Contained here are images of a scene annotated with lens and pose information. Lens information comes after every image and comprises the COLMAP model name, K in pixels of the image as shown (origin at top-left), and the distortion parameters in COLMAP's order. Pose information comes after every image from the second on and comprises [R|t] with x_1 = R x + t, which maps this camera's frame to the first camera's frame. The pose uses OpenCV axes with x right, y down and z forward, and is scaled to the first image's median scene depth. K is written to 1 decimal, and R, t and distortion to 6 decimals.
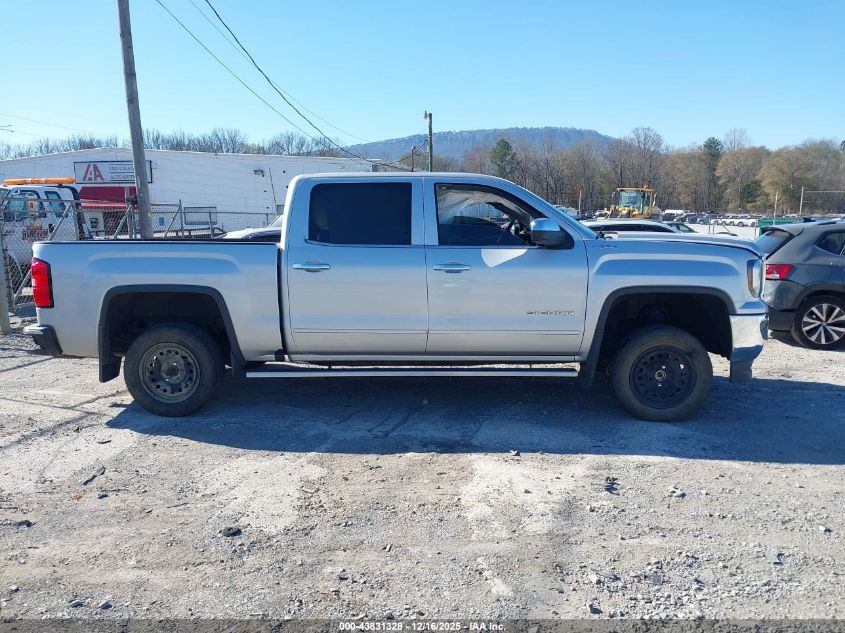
lens RADIAL K [[643.7, 0, 422.5], [0, 643.7, 316.5], [0, 0, 1]] dist [0.063929, -0.132242]
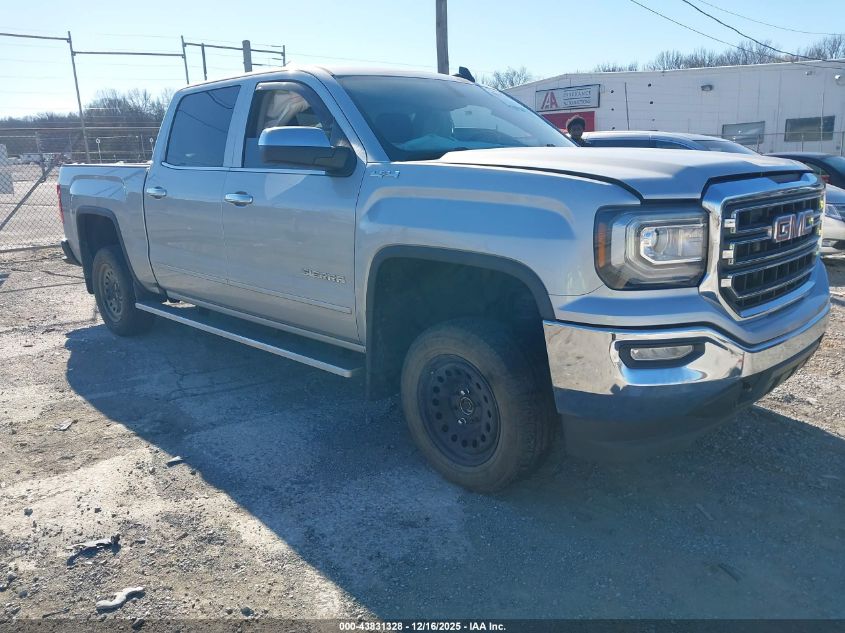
lens RADIAL K [[643.7, 0, 422.5], [0, 643.7, 316.5], [0, 0, 1]] dist [0.063929, -0.132242]
pose [[0.749298, 0.149036, -0.645245, 0.694811], [-0.076704, 0.987321, 0.138975, -0.062196], [0.657776, -0.054641, 0.751229, 0.560596]]
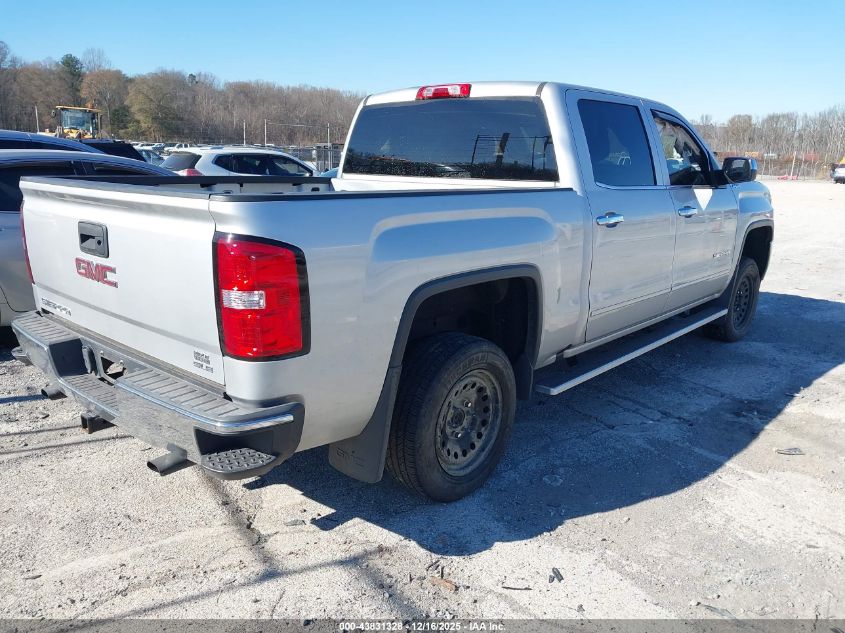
lens RADIAL K [[655.9, 0, 422.4], [0, 655.9, 297.5], [0, 0, 1]] dist [0.099354, -0.130099]
pose [[0.639205, -0.142198, 0.755776, -0.872638], [0.084993, 0.989799, 0.114345, -0.095213], [-0.764326, -0.008854, 0.644770, 0.683958]]
